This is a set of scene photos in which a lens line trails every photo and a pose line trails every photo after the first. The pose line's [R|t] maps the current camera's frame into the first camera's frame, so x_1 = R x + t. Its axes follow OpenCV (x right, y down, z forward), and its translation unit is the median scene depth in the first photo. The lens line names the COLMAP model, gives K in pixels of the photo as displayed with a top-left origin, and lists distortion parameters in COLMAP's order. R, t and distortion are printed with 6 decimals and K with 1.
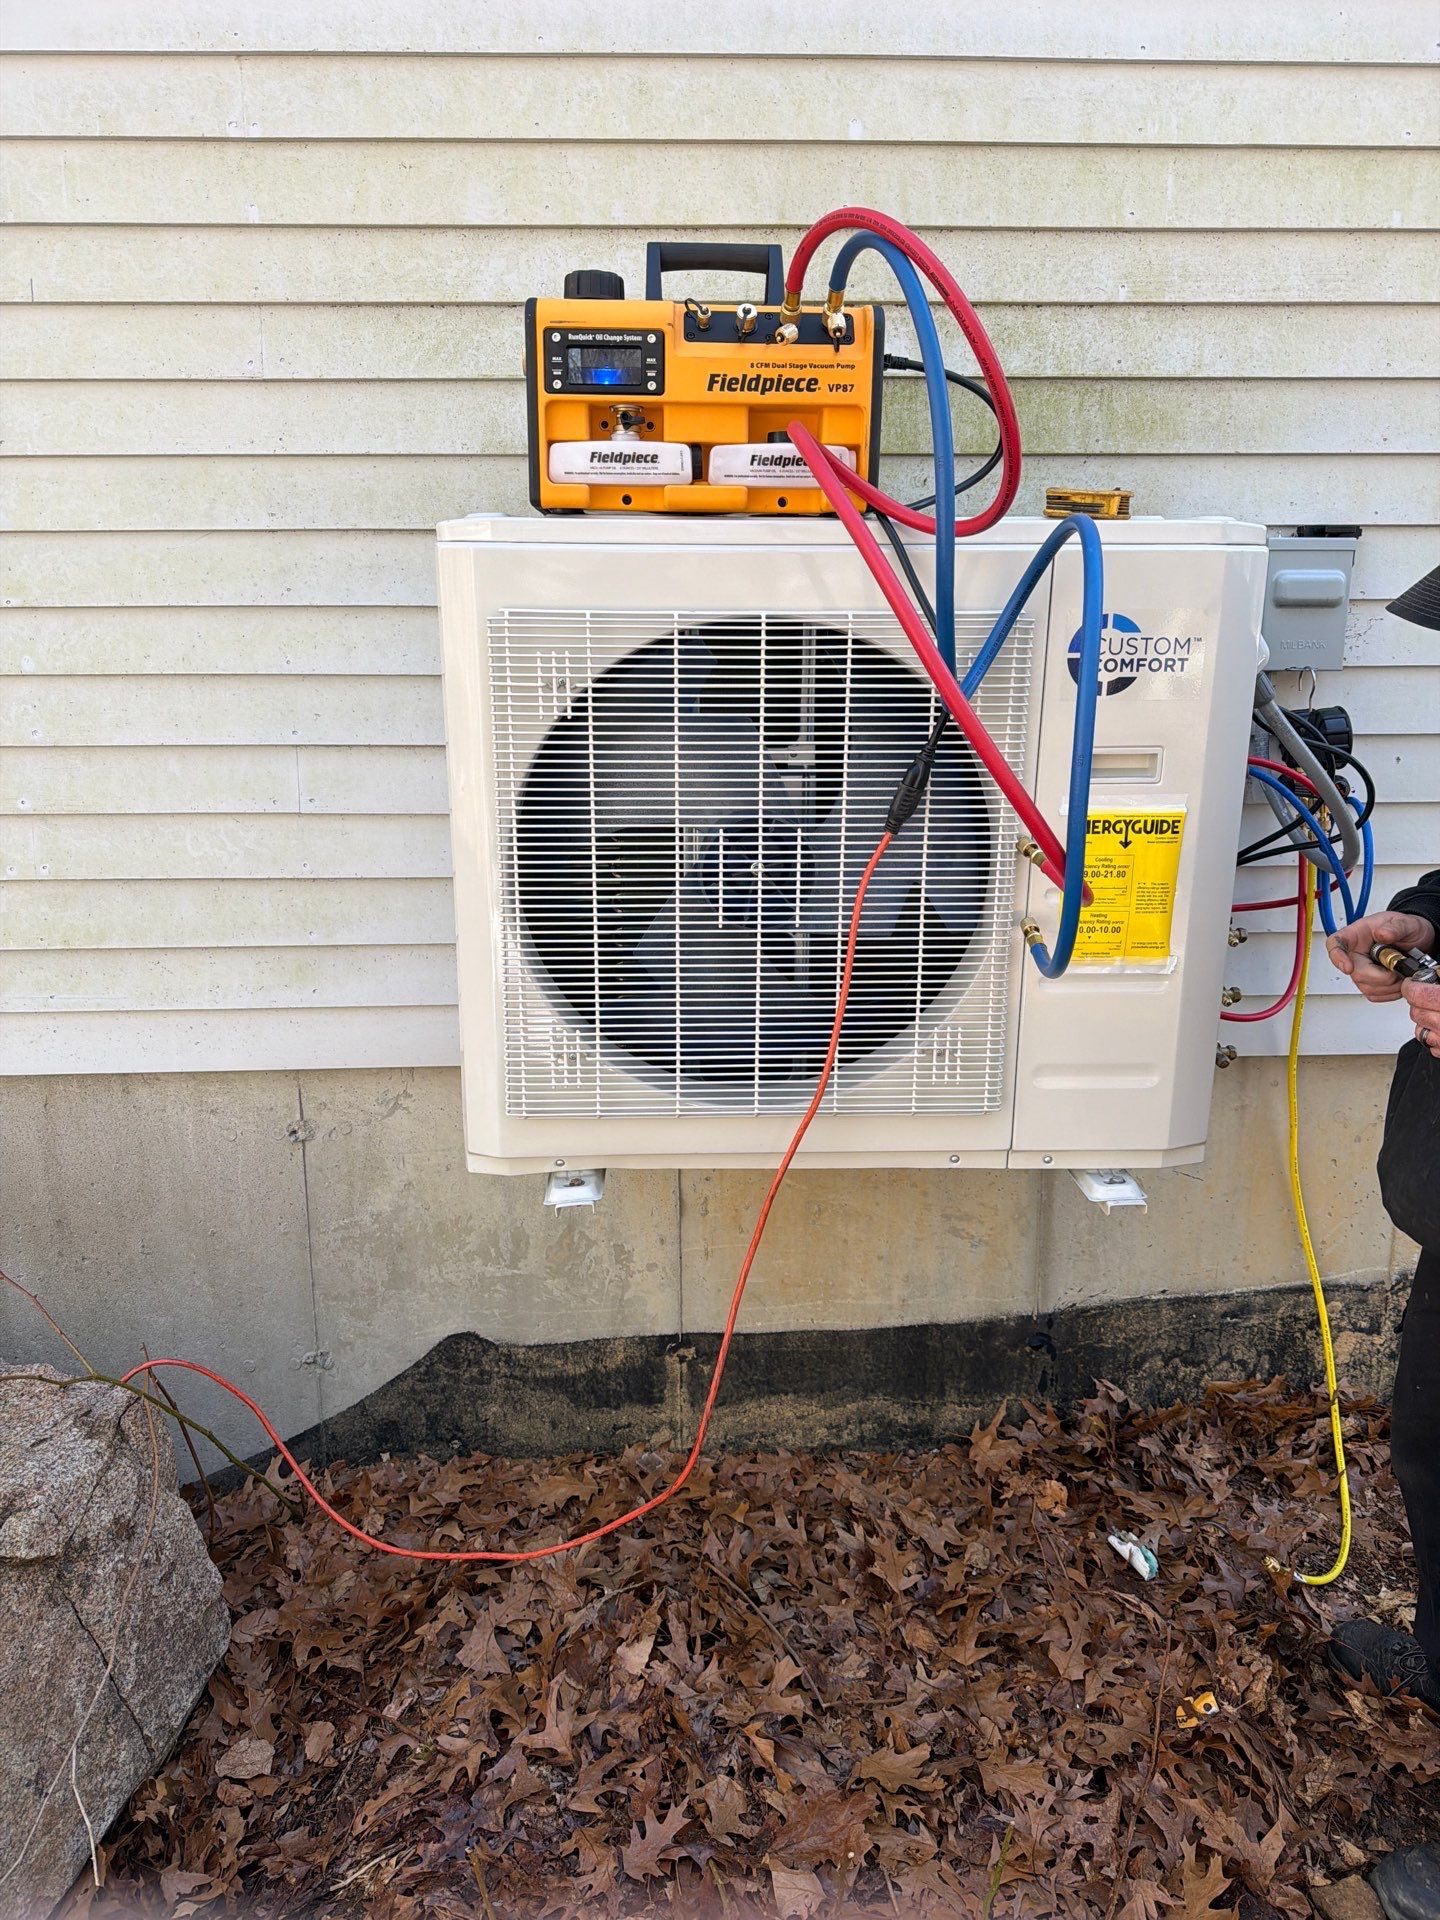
lens RADIAL K [[1414.2, 0, 726.0], [0, 1414.2, 952.2], [0, 0, 1]] dist [0.005408, -0.031359]
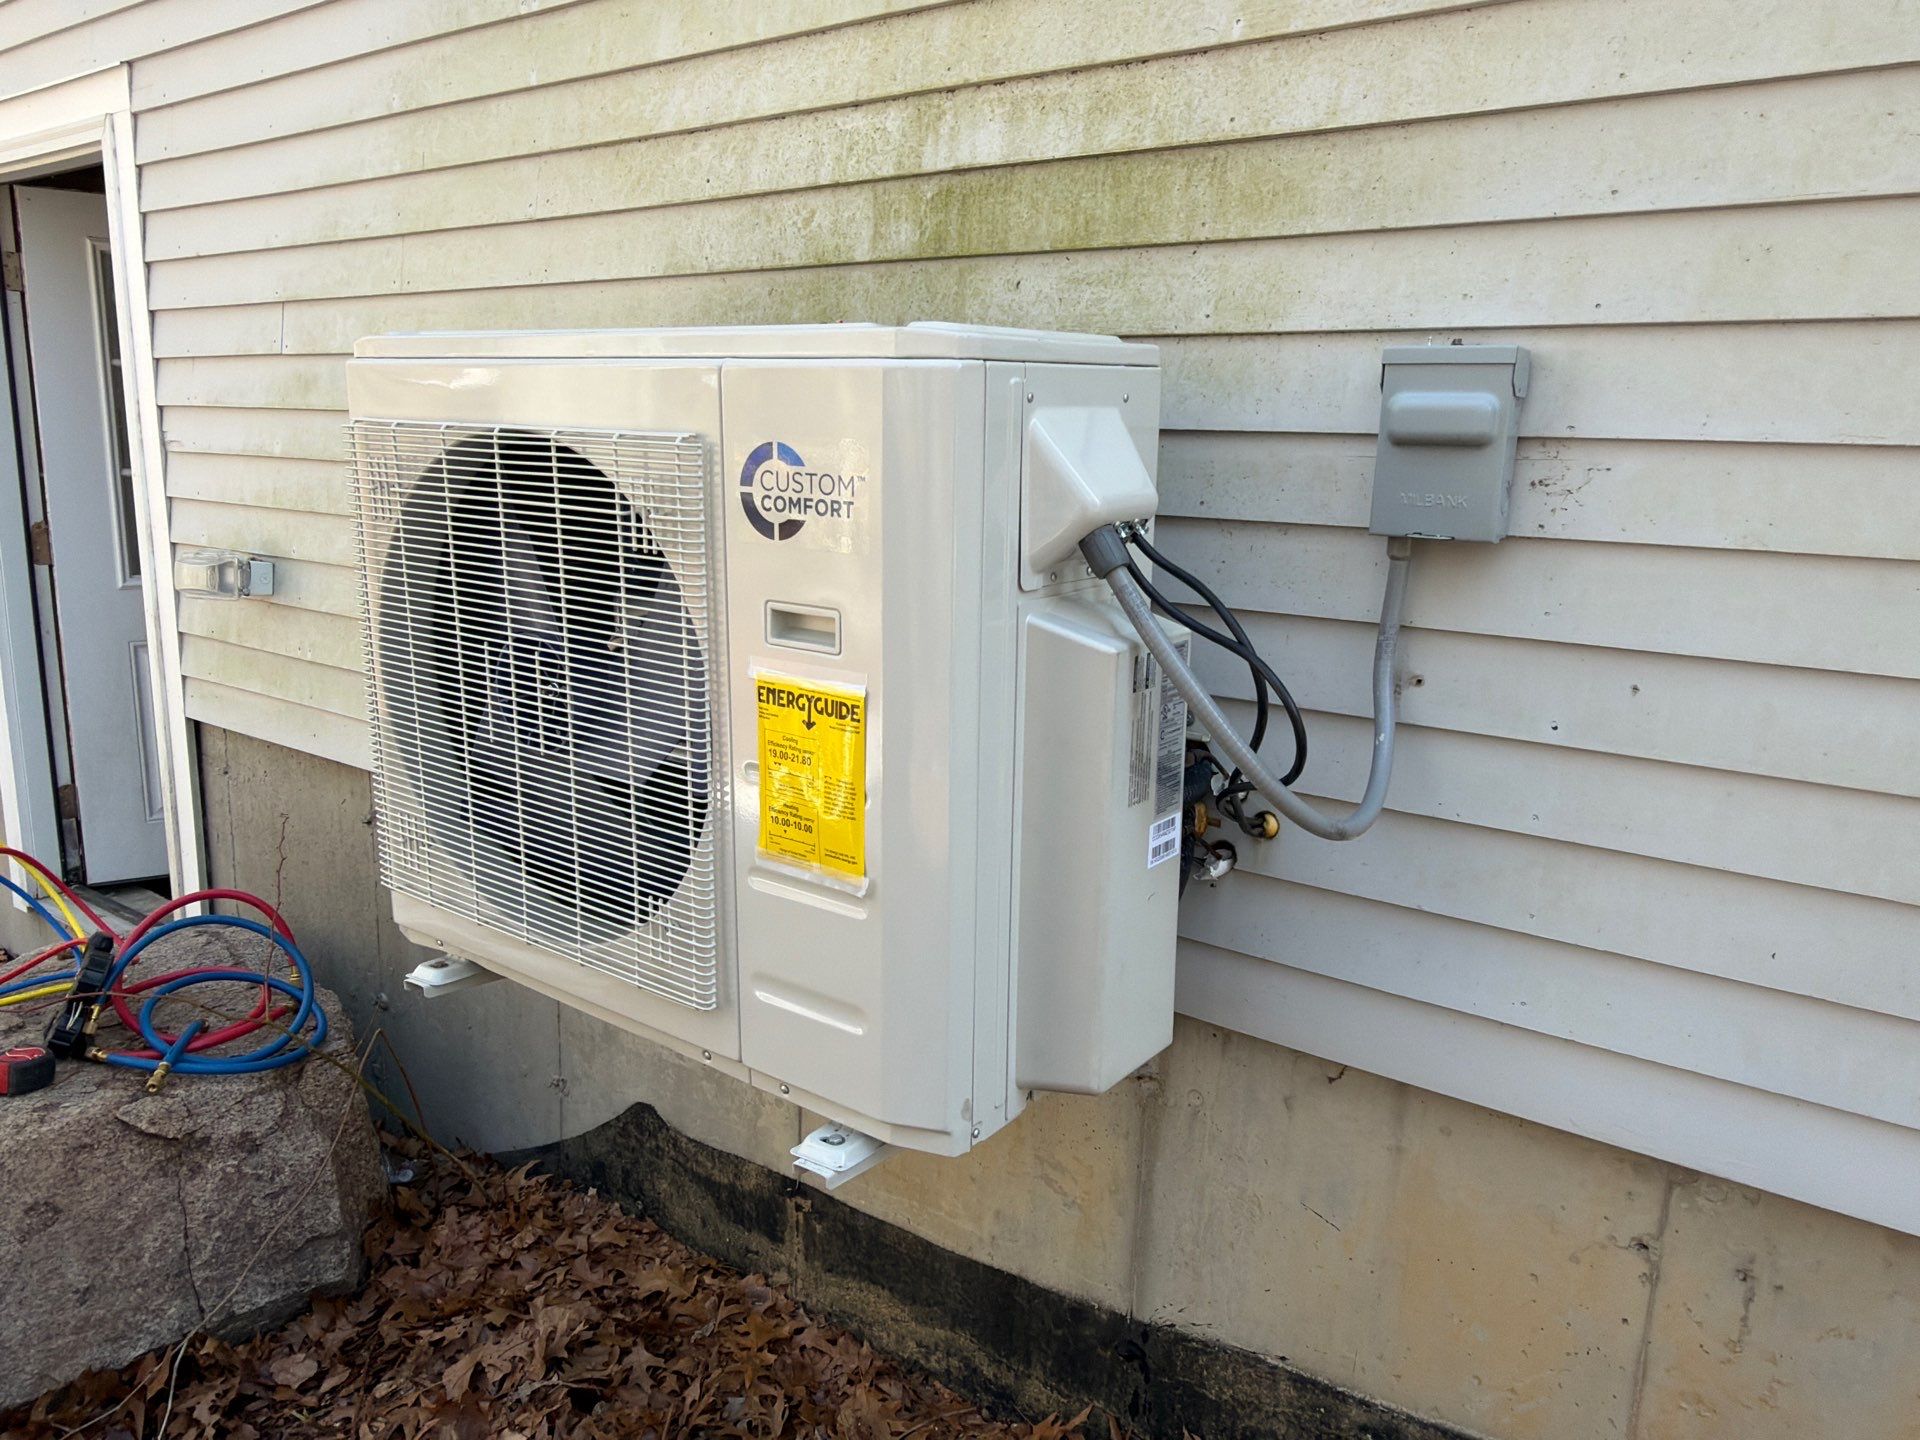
lens RADIAL K [[1414.2, 0, 973.2], [0, 1414.2, 727.0], [0, 0, 1]] dist [0.005408, -0.031359]
pose [[0.765780, 0.156829, -0.623687, 0.610979], [-0.174738, 0.984065, 0.032900, -0.084066], [0.618908, 0.083788, 0.780982, 0.302138]]
